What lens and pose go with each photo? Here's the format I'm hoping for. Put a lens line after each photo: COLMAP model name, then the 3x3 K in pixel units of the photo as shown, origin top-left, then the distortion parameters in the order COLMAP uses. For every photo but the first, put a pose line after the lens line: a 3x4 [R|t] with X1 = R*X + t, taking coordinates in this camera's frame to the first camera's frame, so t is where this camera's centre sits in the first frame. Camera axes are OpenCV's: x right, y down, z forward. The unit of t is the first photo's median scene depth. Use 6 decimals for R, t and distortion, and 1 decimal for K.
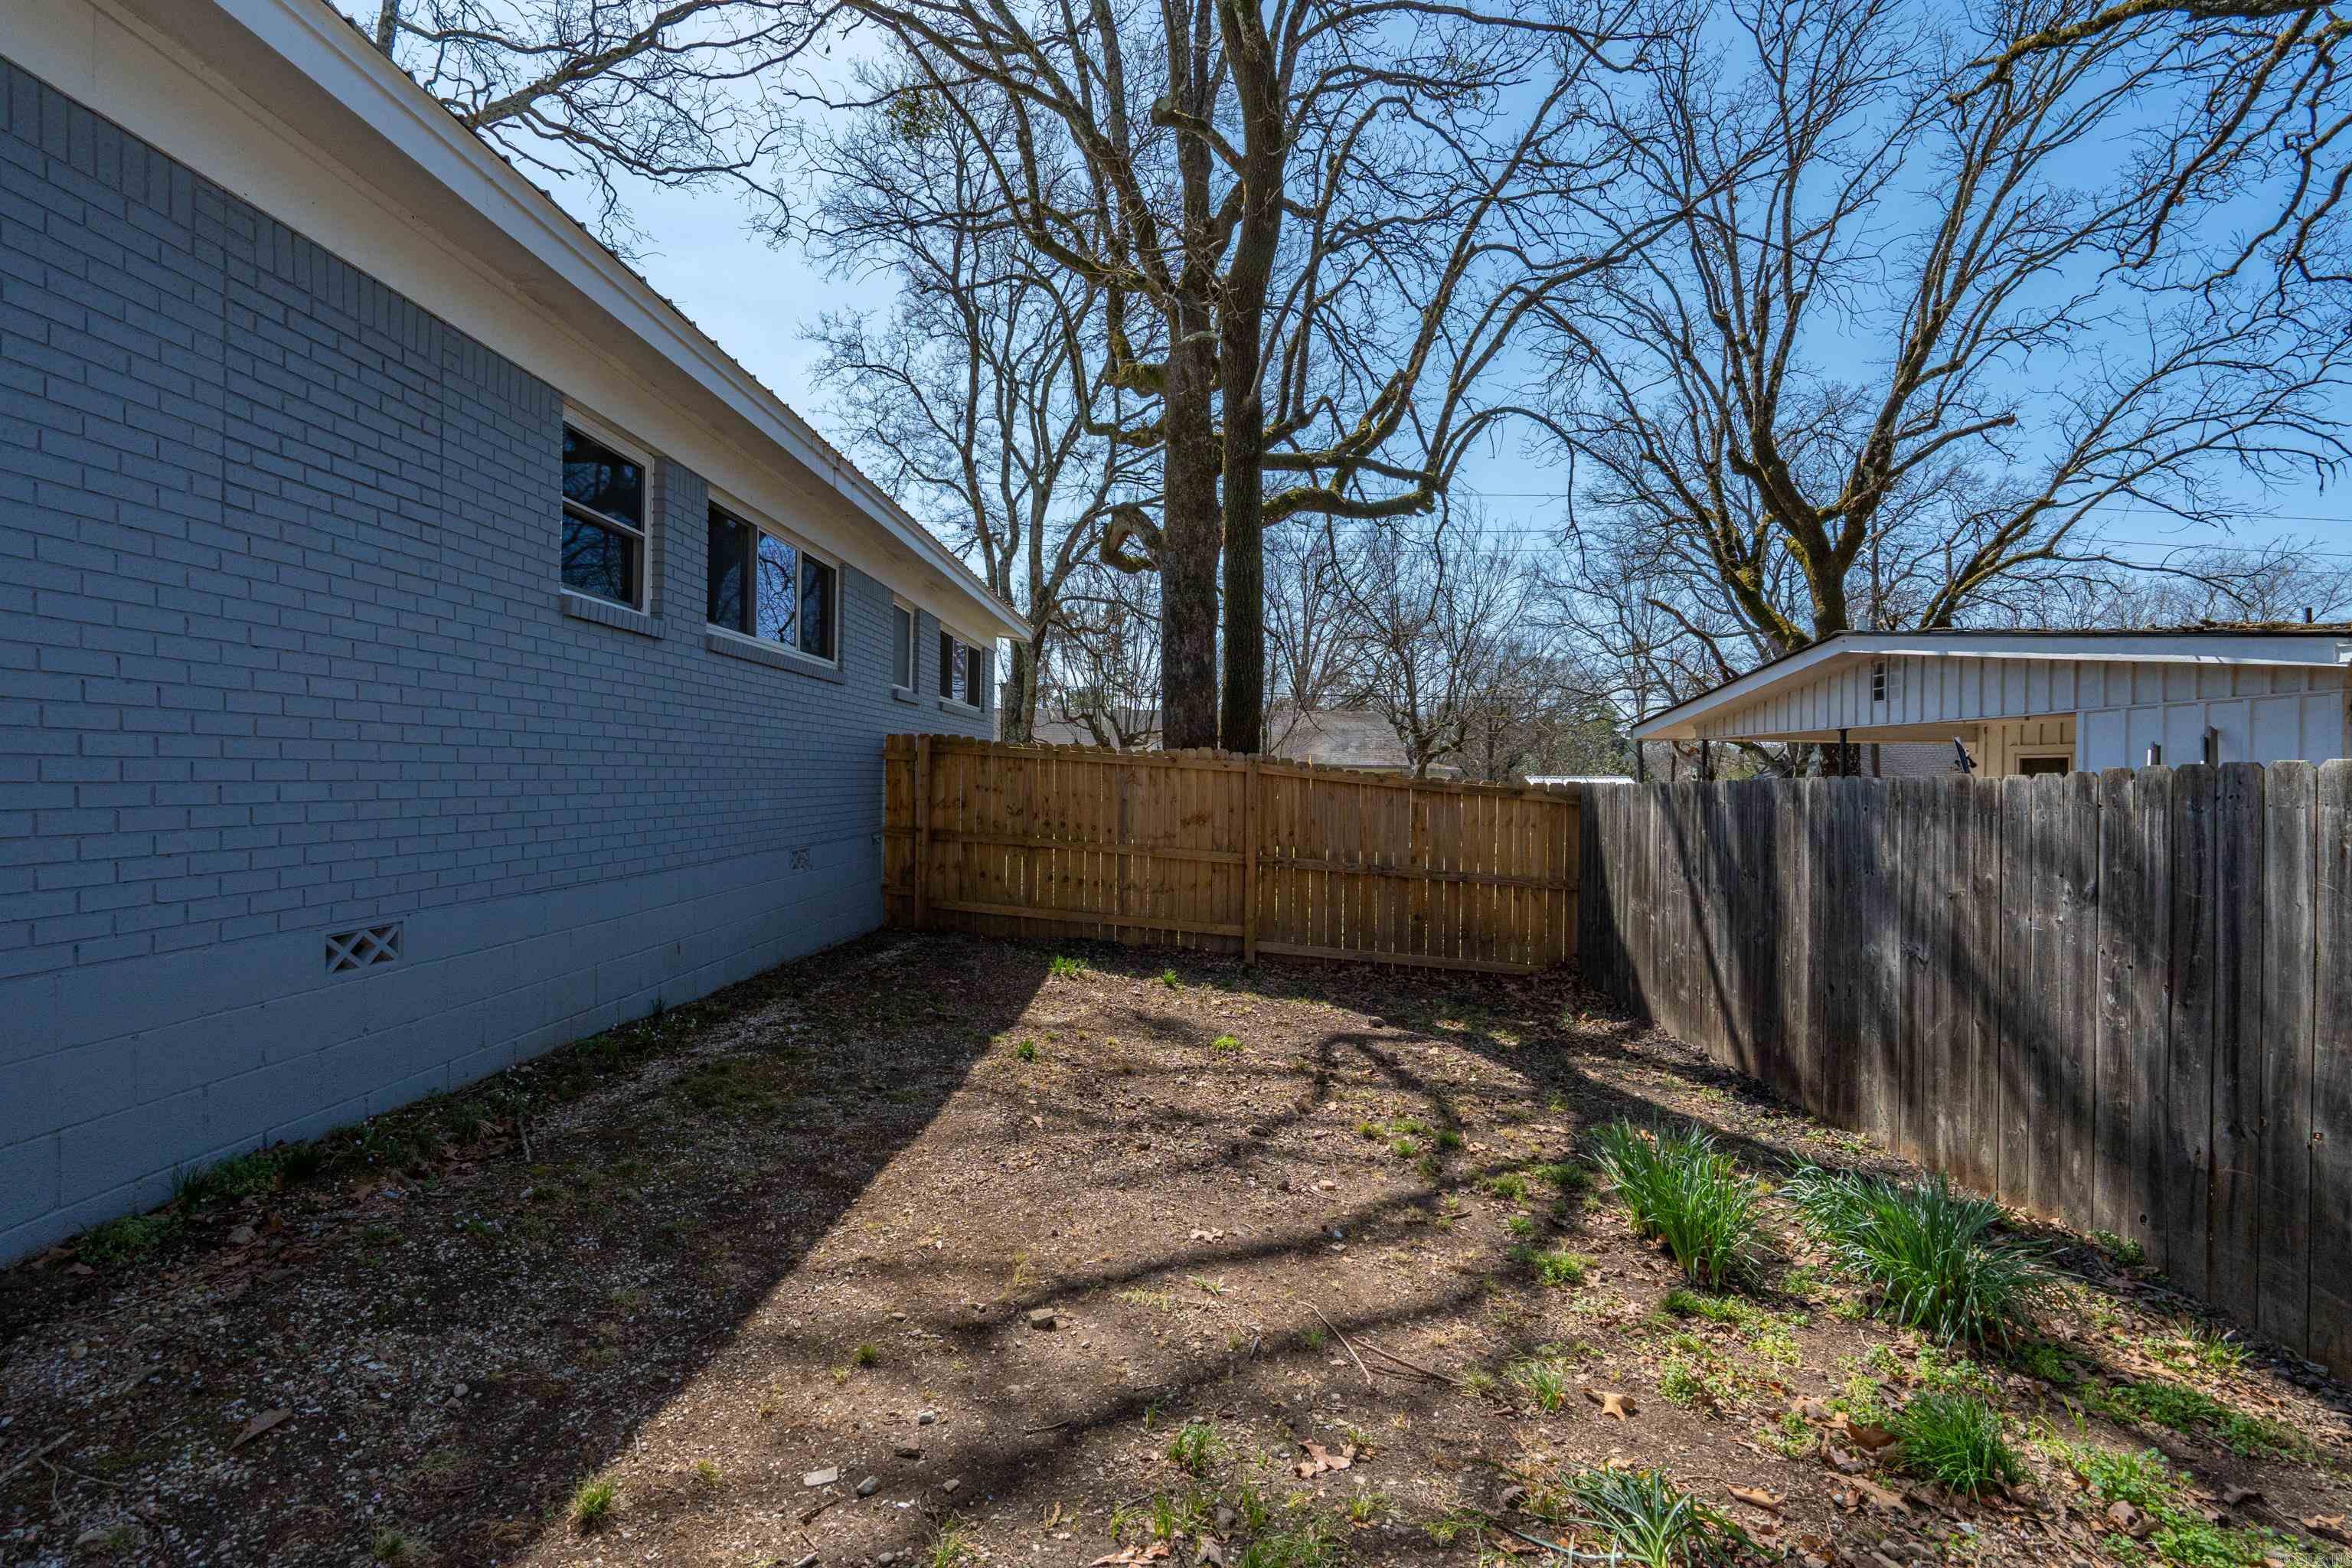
lens RADIAL K [[1074.2, 0, 1178.8], [0, 1074.2, 780.3], [0, 0, 1]] dist [-0.002092, -0.000044]
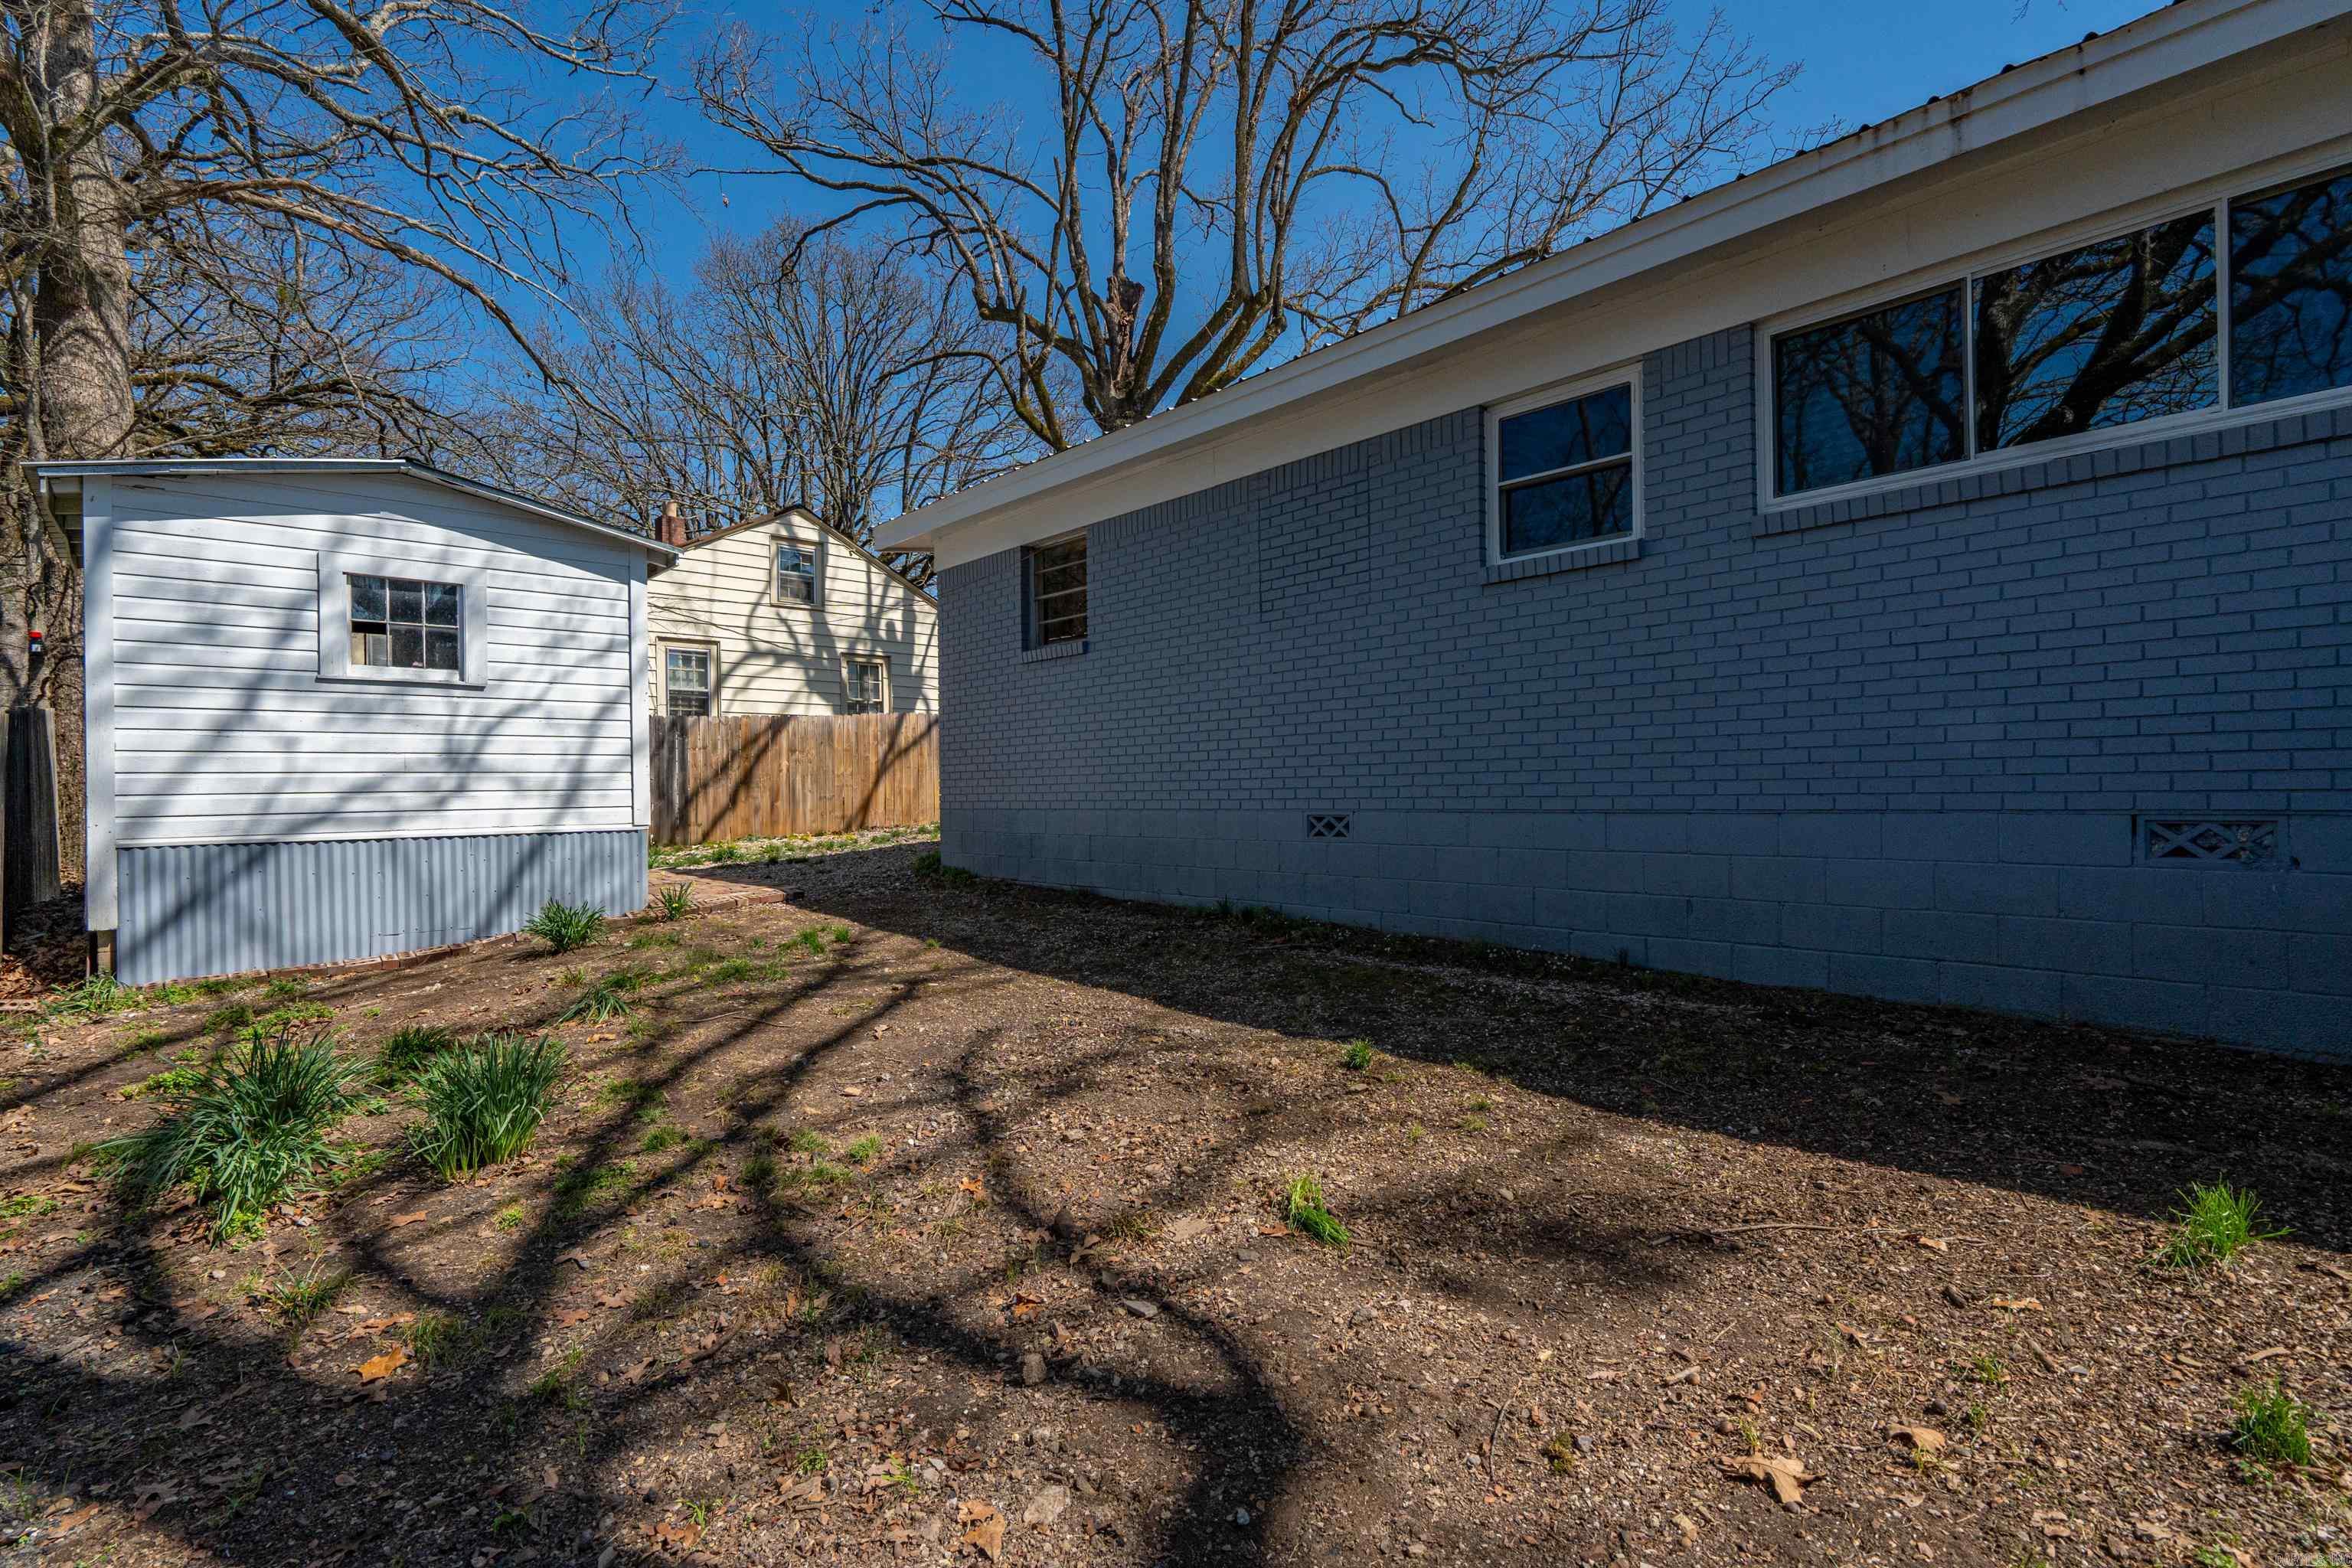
lens RADIAL K [[1090.6, 0, 1160.4], [0, 1090.6, 799.3], [0, 0, 1]] dist [-0.001570, -0.000158]
pose [[-0.722269, 0.000454, -0.691612, 0.582548], [-0.001877, 0.999995, 0.002617, 0.090356], [0.691610, 0.003188, -0.722264, 1.772503]]
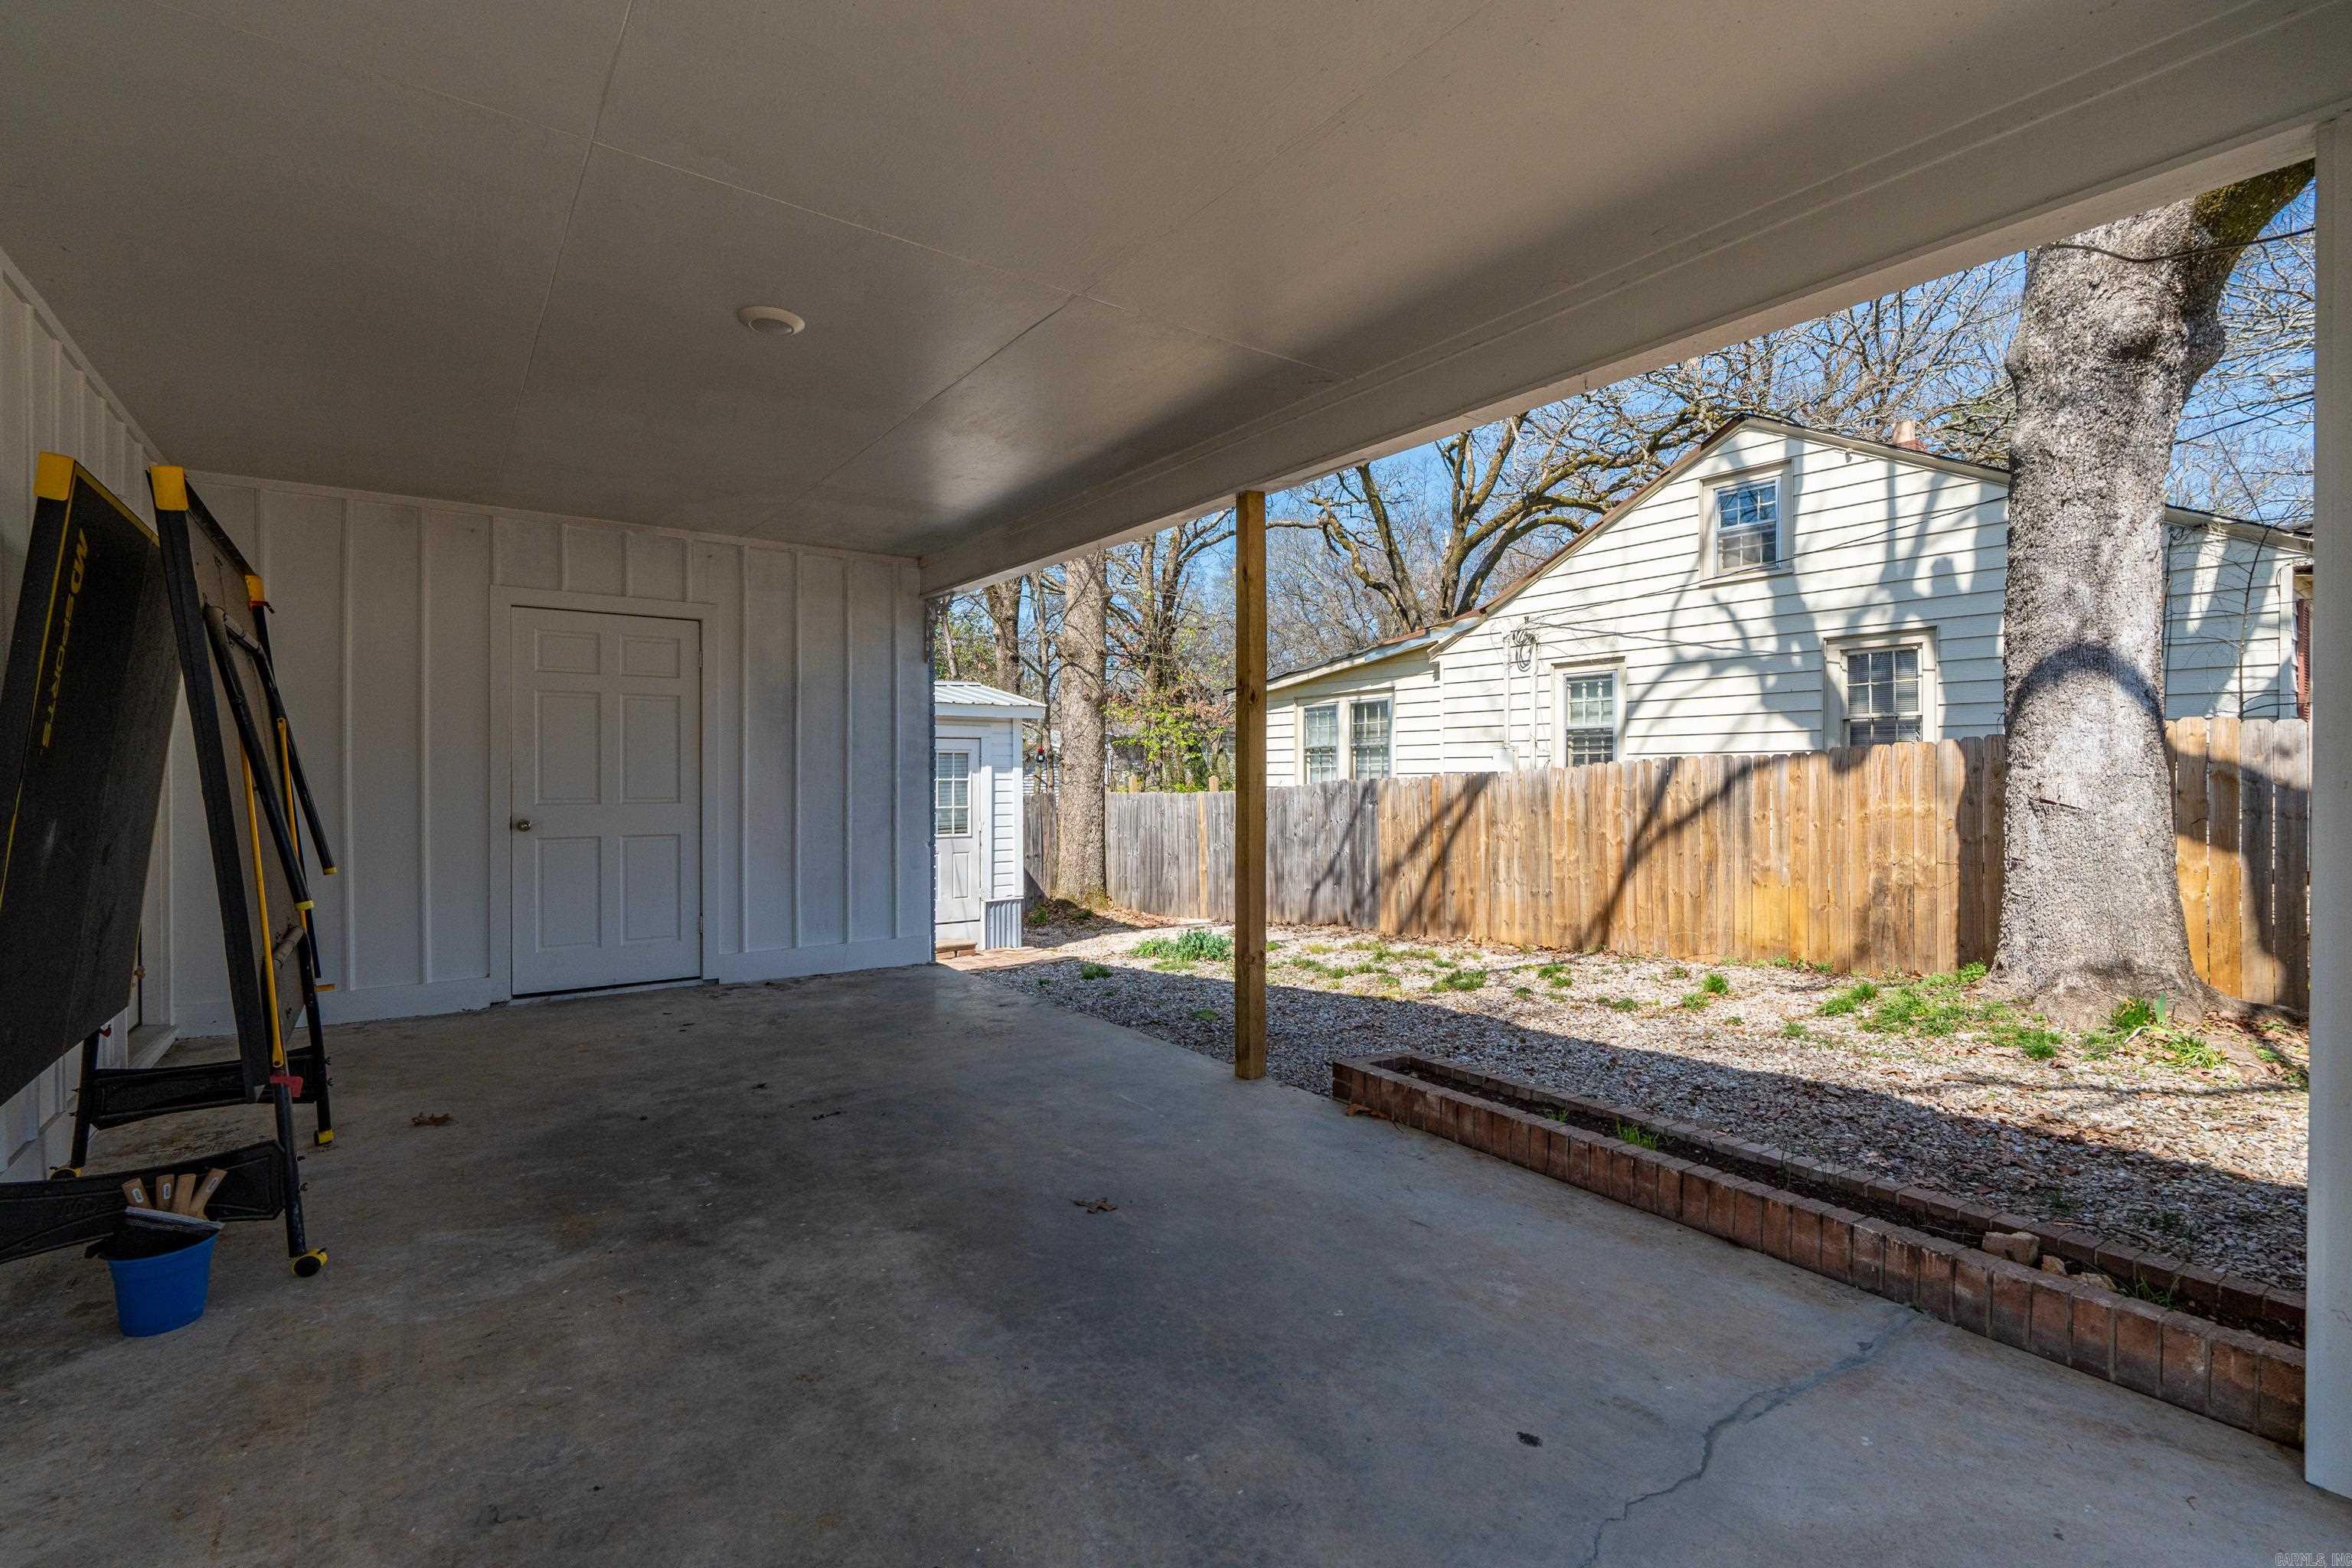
lens RADIAL K [[1074.2, 0, 1178.8], [0, 1074.2, 780.3], [0, 0, 1]] dist [-0.002092, -0.000044]
pose [[-0.616374, -0.014743, 0.787315, -2.375381], [-0.000789, 0.999836, 0.018105, -0.186020], [-0.787453, 0.010538, -0.616285, 0.489203]]
